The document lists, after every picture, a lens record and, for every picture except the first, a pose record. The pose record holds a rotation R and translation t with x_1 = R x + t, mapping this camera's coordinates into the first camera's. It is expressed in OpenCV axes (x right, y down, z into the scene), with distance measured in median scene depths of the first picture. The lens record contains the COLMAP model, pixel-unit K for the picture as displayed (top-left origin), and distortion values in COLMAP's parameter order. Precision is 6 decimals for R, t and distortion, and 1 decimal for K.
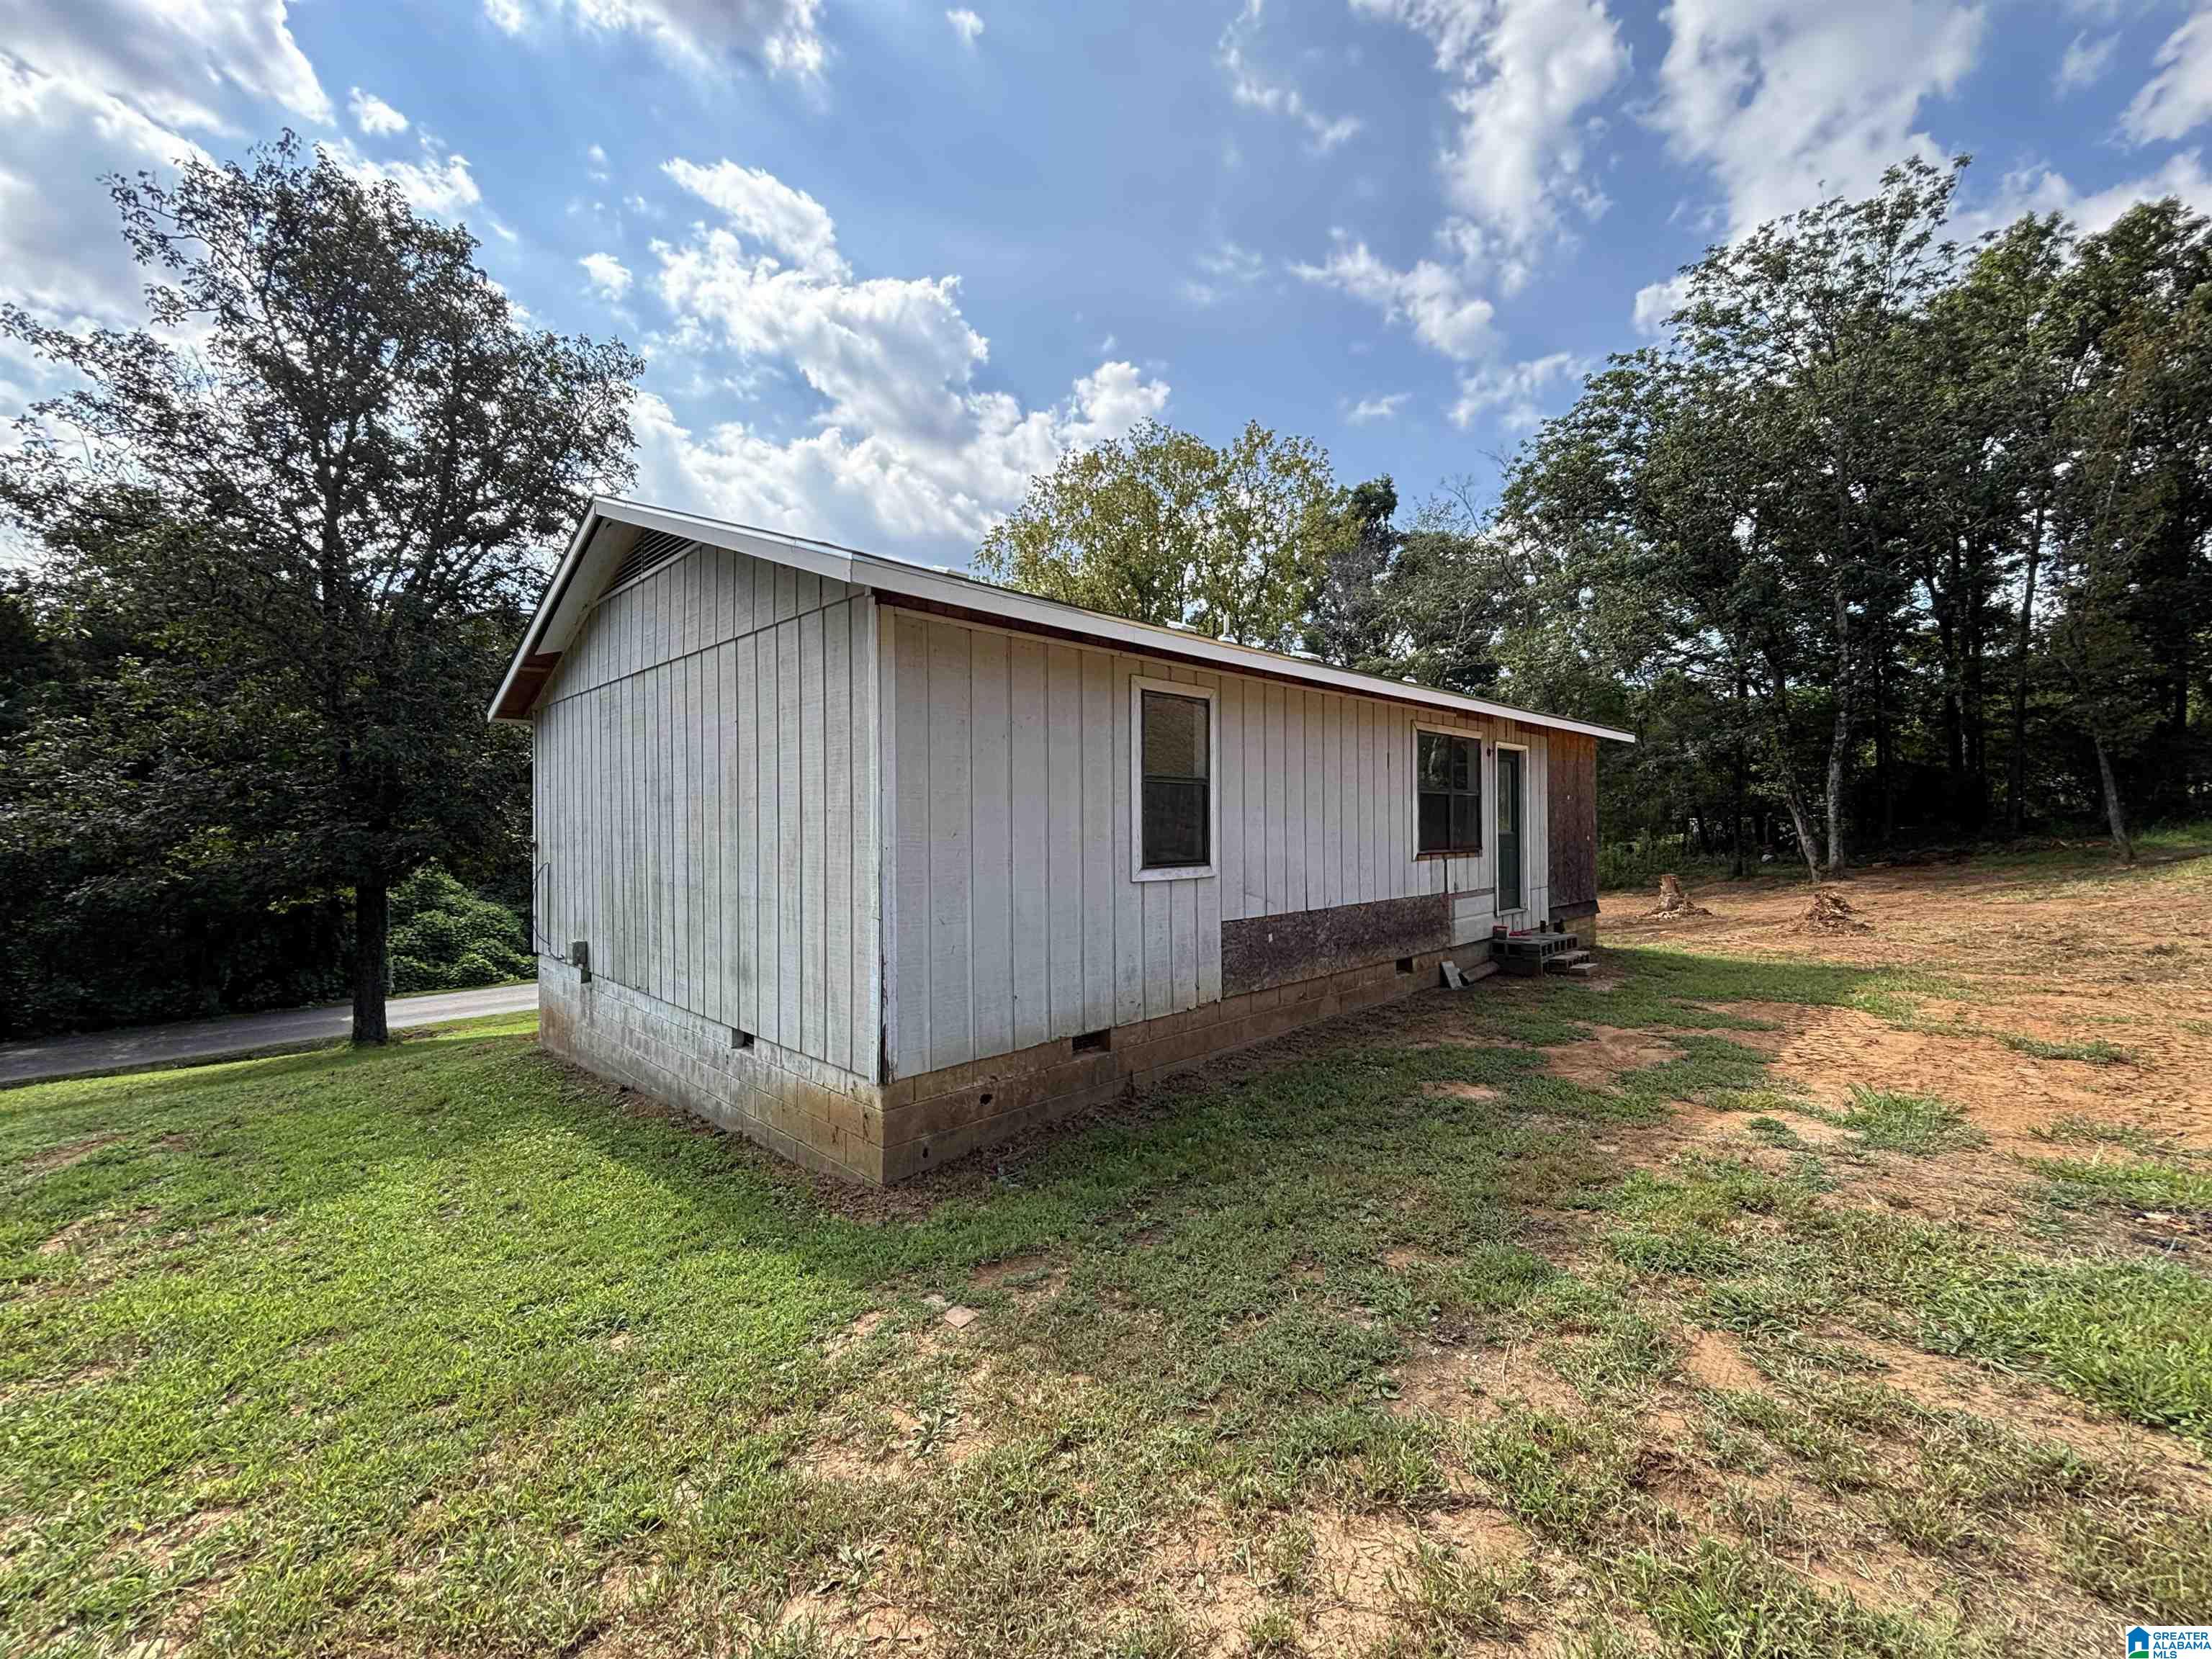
lens RADIAL K [[899.0, 0, 1102.8], [0, 899.0, 830.1], [0, 0, 1]] dist [-0.003357, 0.001004]
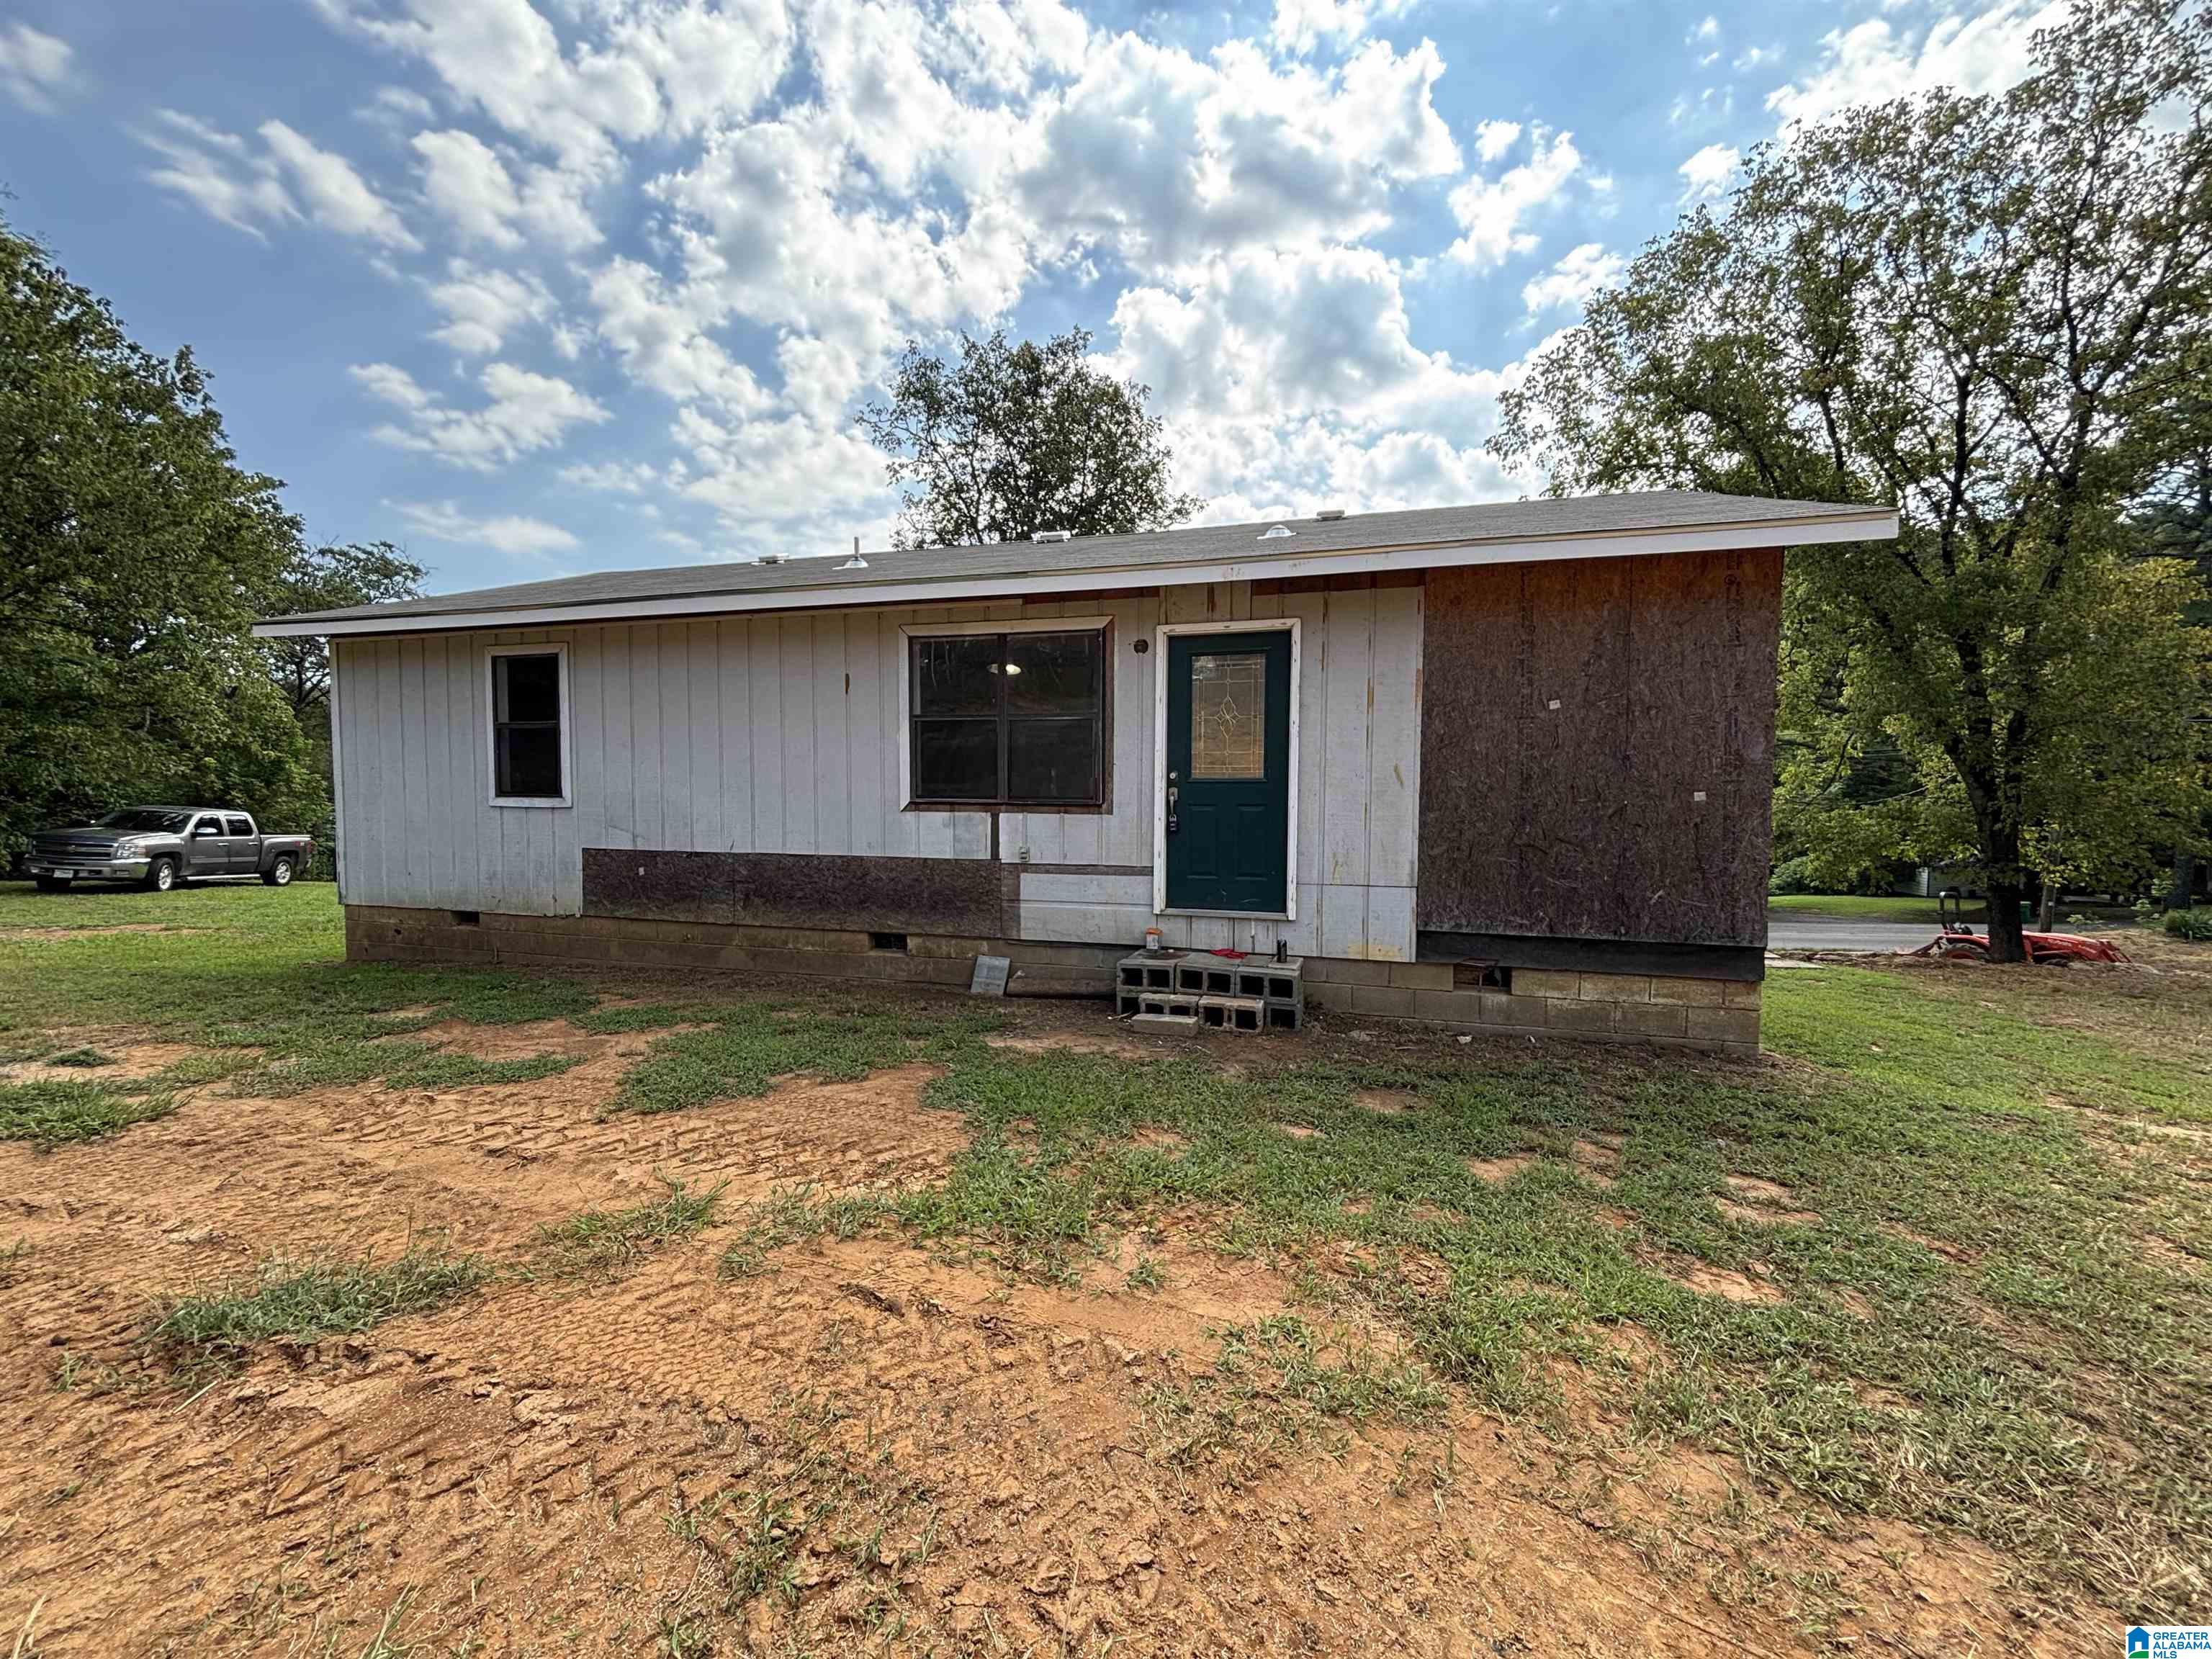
lens RADIAL K [[899.0, 0, 1101.3], [0, 899.0, 825.2], [0, 0, 1]] dist [-0.003357, 0.001004]
pose [[0.470211, 0.061350, -0.880419, 1.429559], [-0.006159, 0.997785, 0.066239, -0.005884], [0.882532, -0.025724, 0.469548, 1.041792]]
